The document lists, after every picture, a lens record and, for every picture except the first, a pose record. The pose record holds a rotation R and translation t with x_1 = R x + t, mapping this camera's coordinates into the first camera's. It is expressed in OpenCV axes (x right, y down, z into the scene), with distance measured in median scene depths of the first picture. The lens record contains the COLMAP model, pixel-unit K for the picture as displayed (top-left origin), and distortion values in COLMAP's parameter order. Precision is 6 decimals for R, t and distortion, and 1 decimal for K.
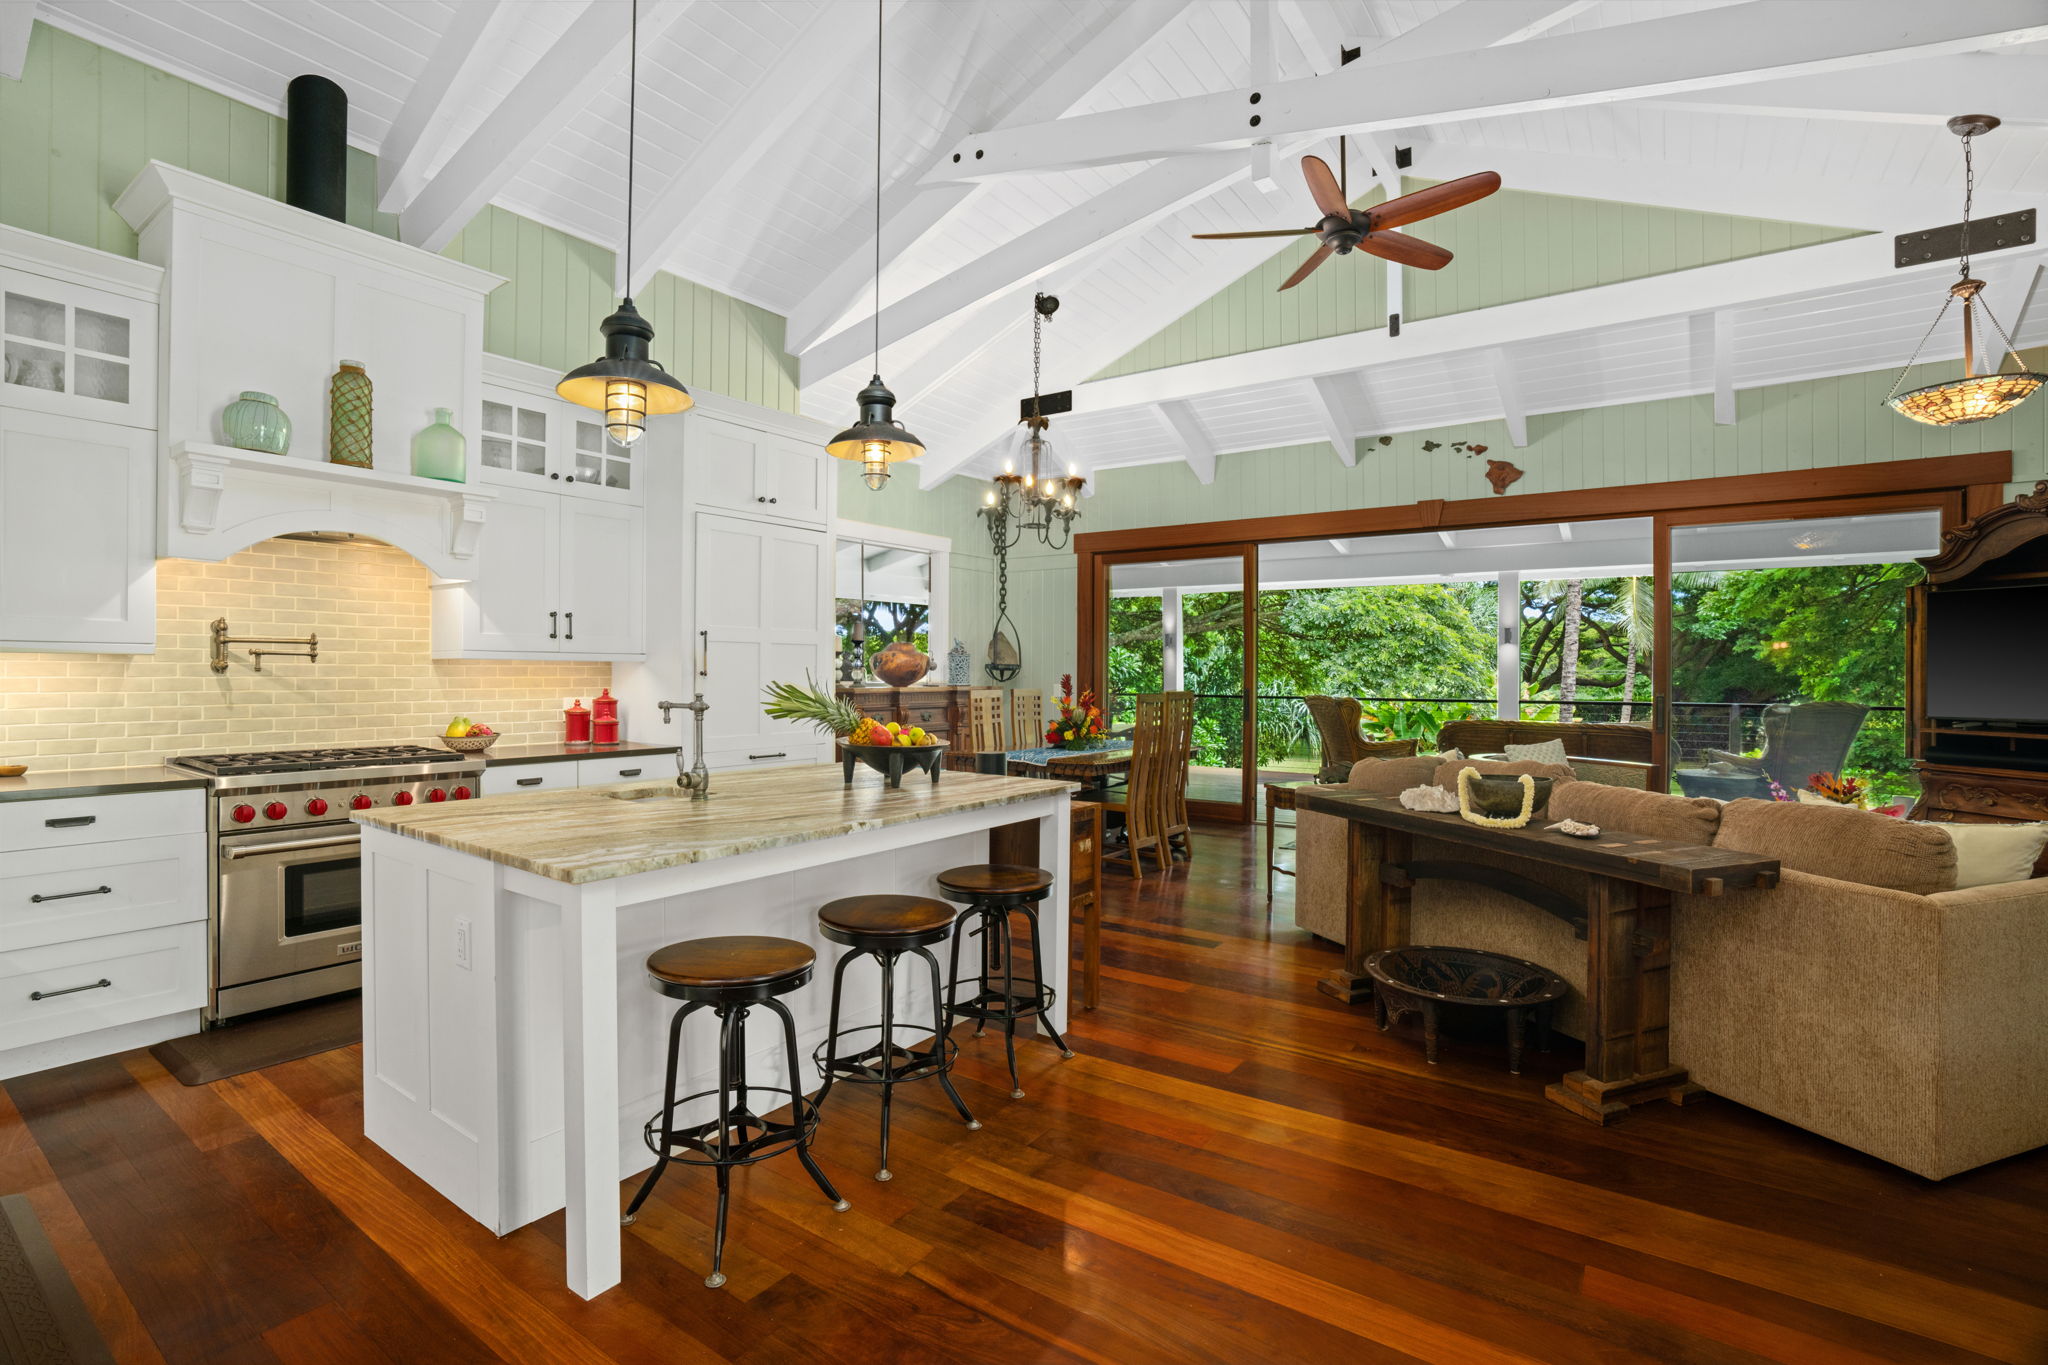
lens RADIAL K [[924.0, 0, 1053.5], [0, 924.0, 678.5], [0, 0, 1]] dist [-0.066495, 0.030523]
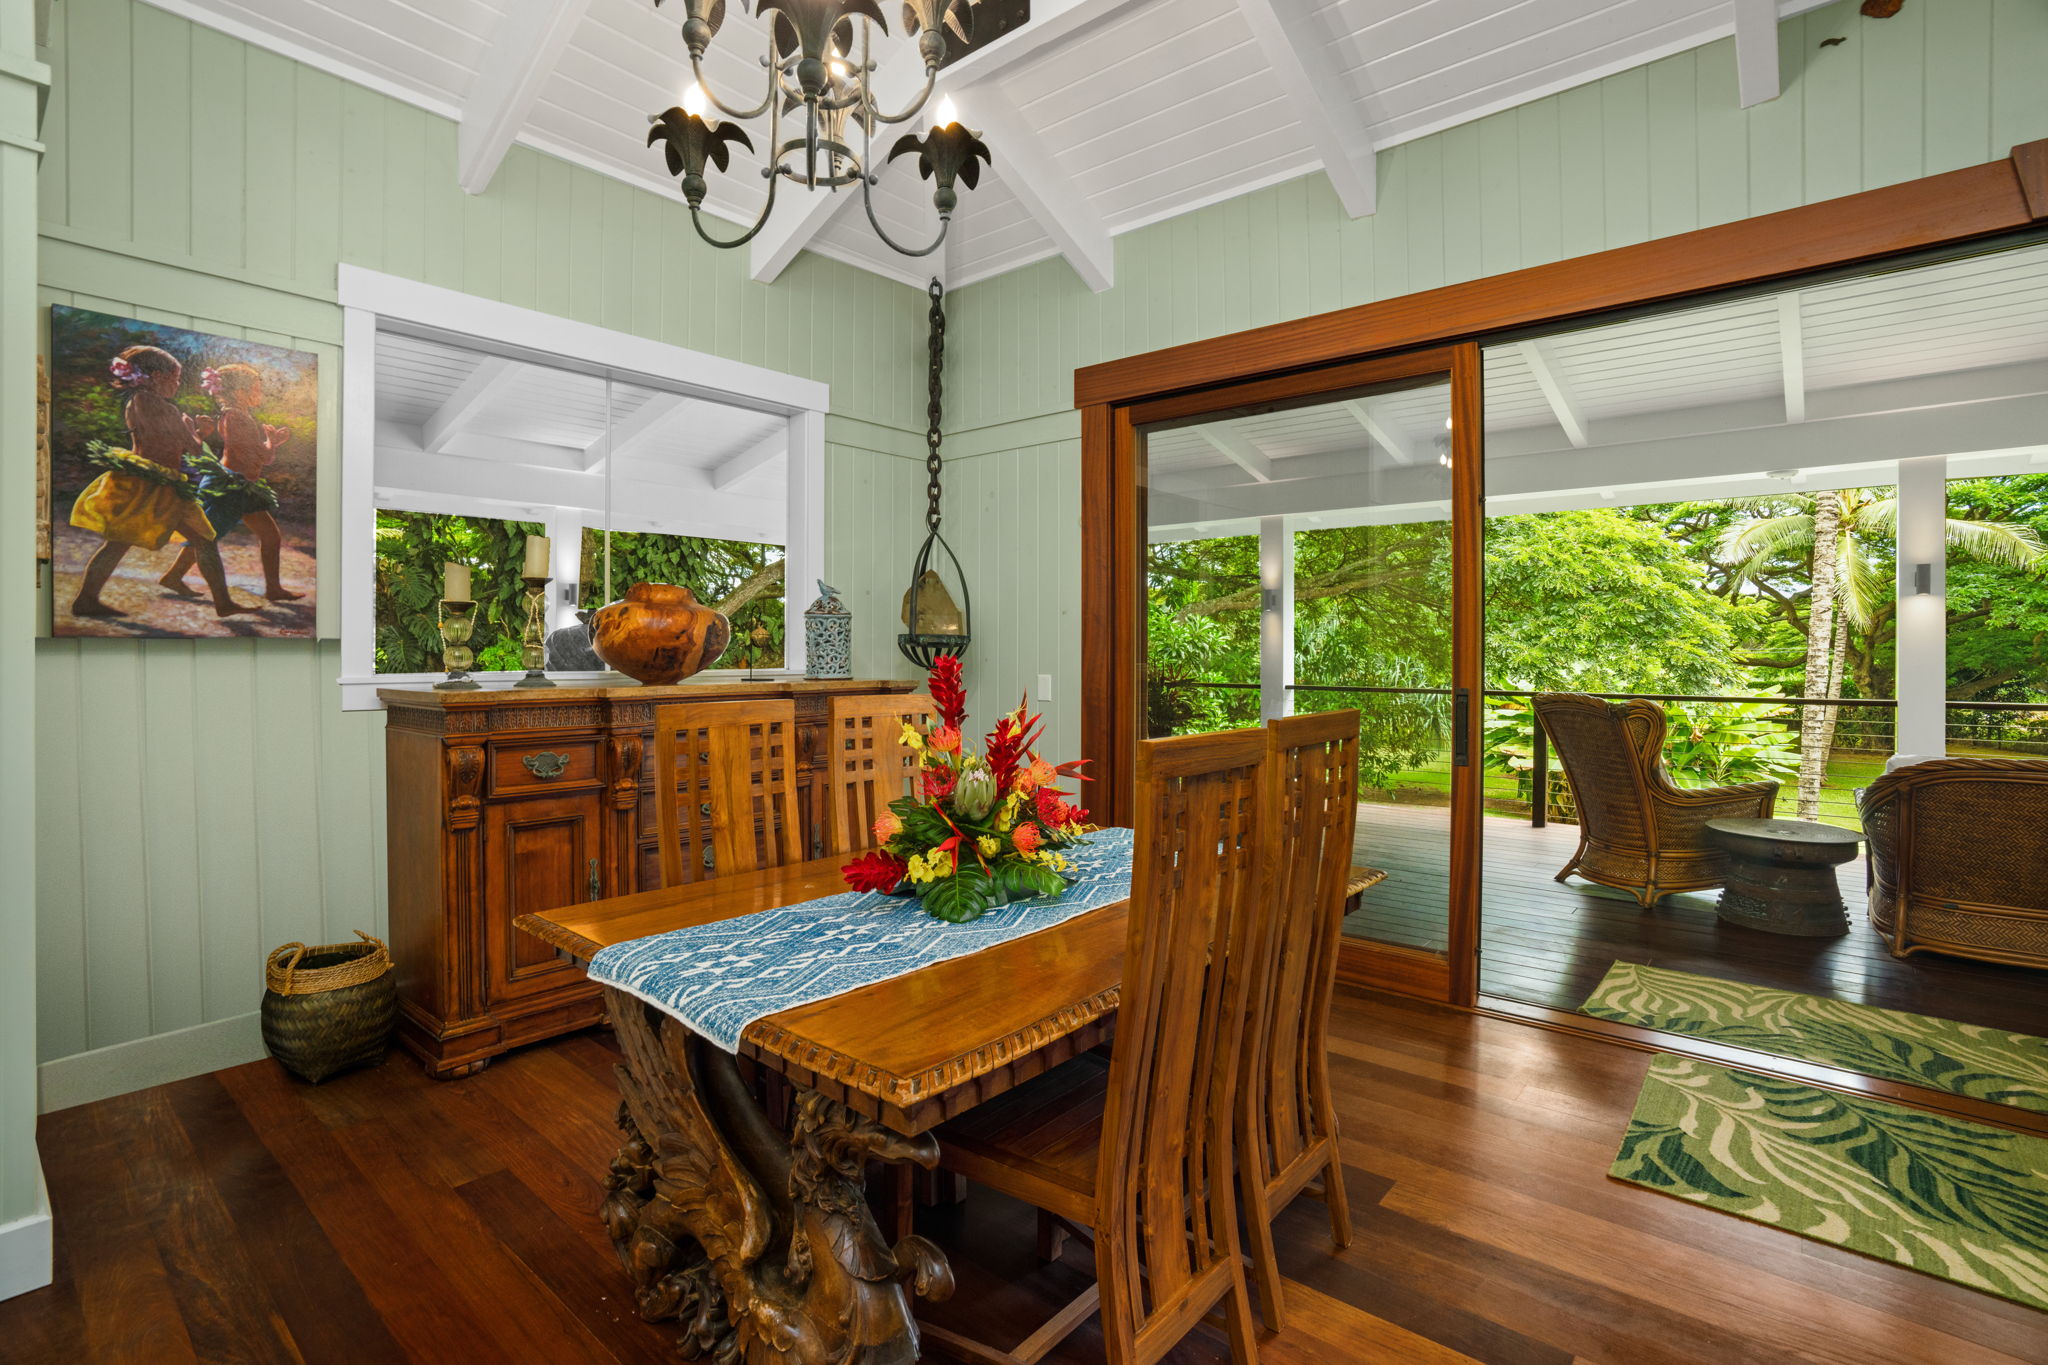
lens RADIAL K [[974.4, 0, 1083.0], [0, 974.4, 660.0], [0, 0, 1]] dist [-0.002298, -0.000064]
pose [[0.997933, -0.001022, -0.064253, 0.081473], [0.001229, 0.999994, 0.003183, -0.005068], [0.064249, -0.003255, 0.997929, 0.659532]]
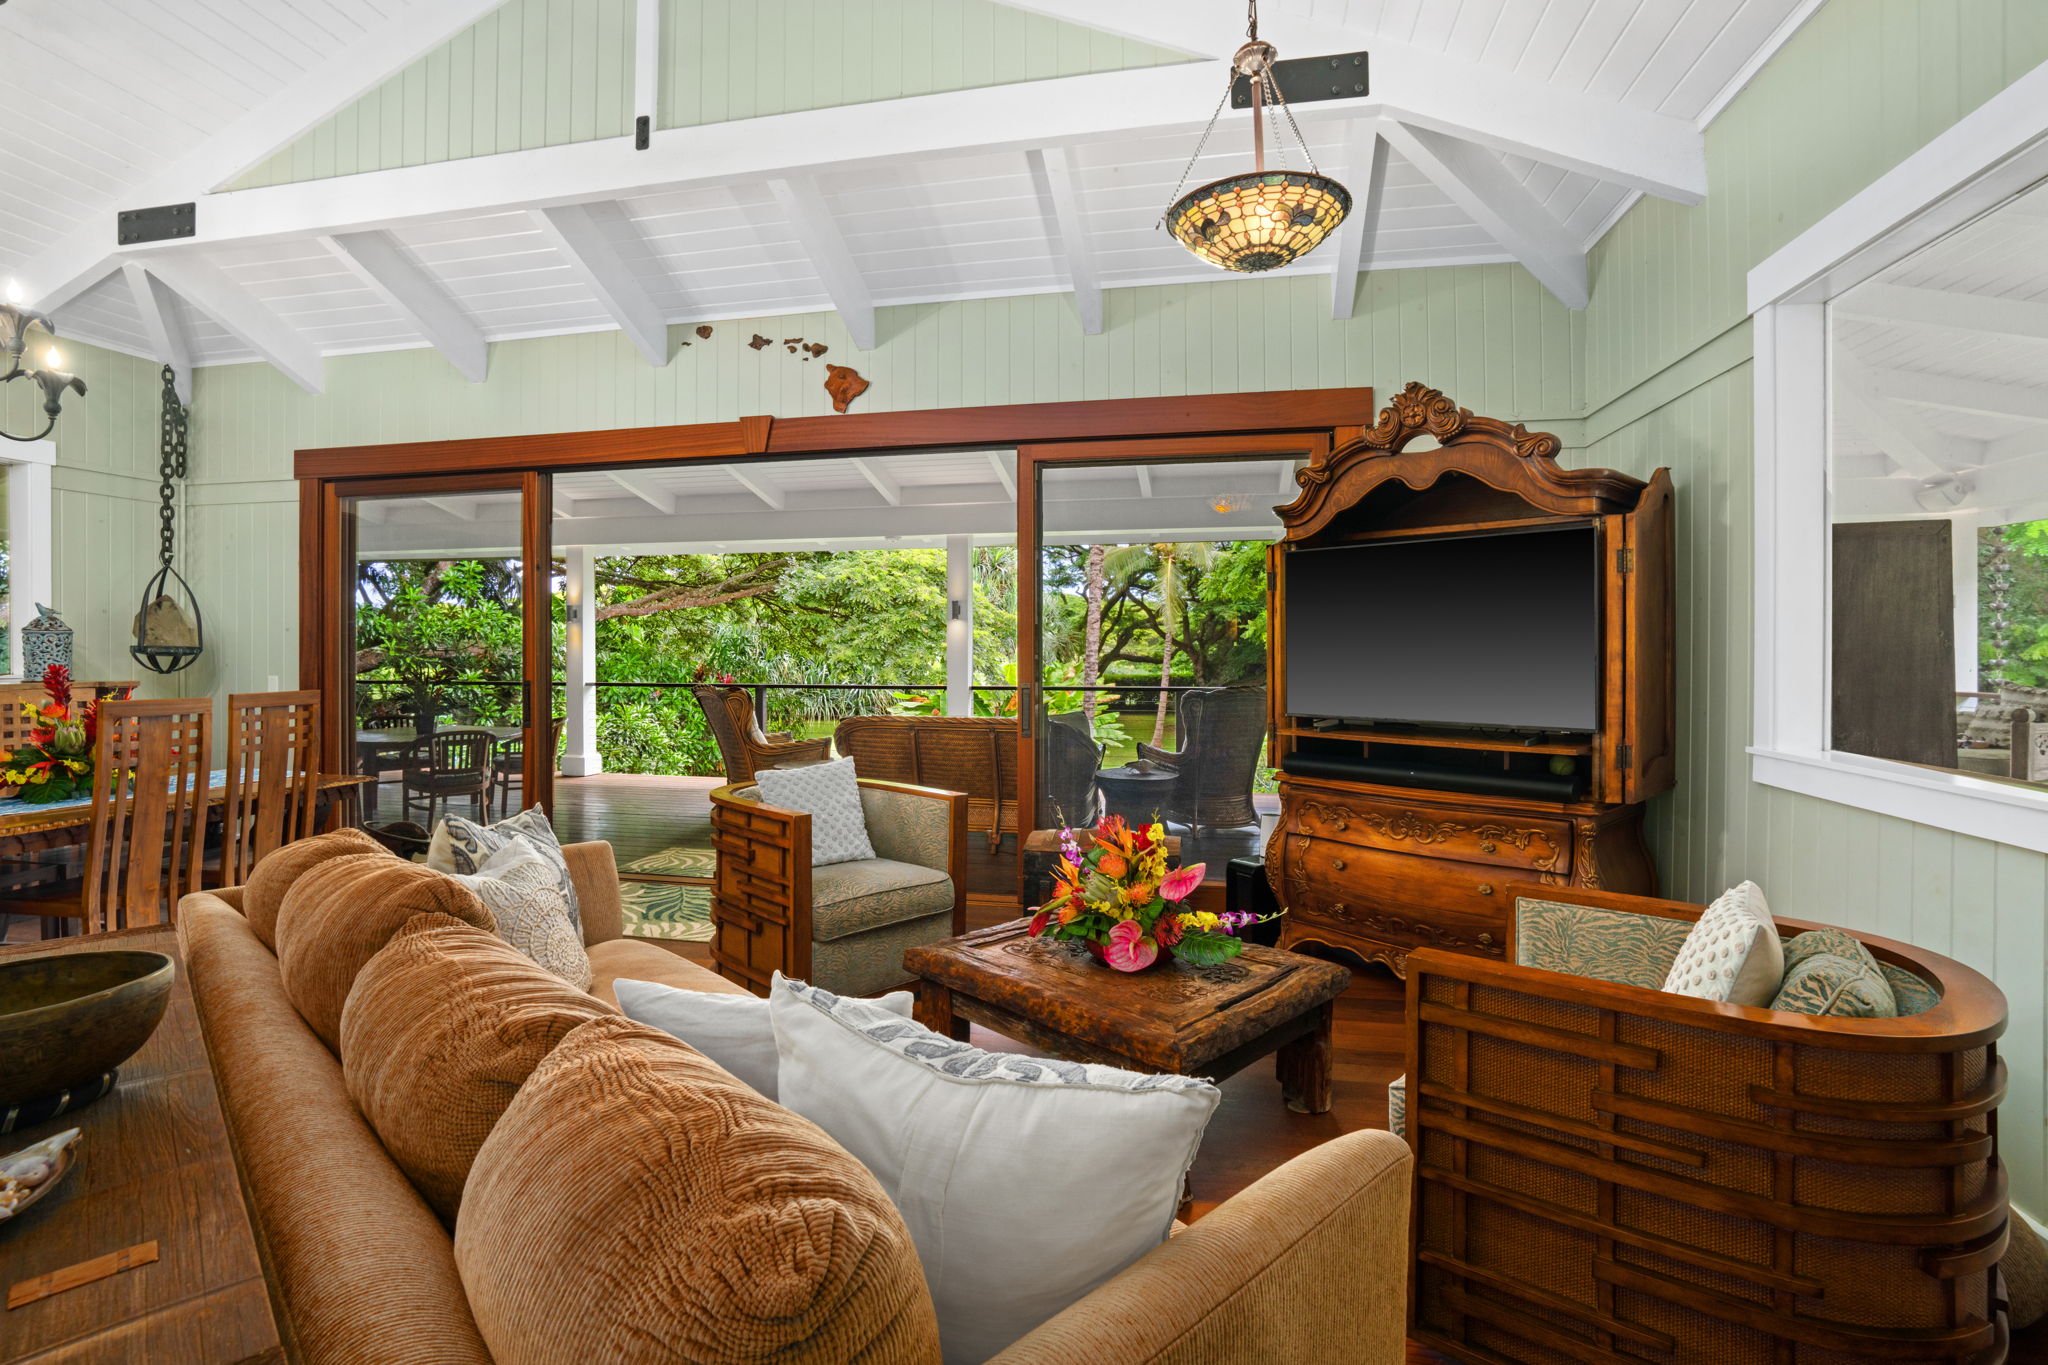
lens RADIAL K [[952.6, 0, 1018.7], [0, 952.6, 670.0], [0, 0, 1]] dist [-0.072605, 0.034511]
pose [[0.922343, -0.012753, 0.386161, 0.336189], [0.006373, 0.999821, 0.017797, -0.008859], [-0.386319, -0.013954, 0.922260, 0.249864]]
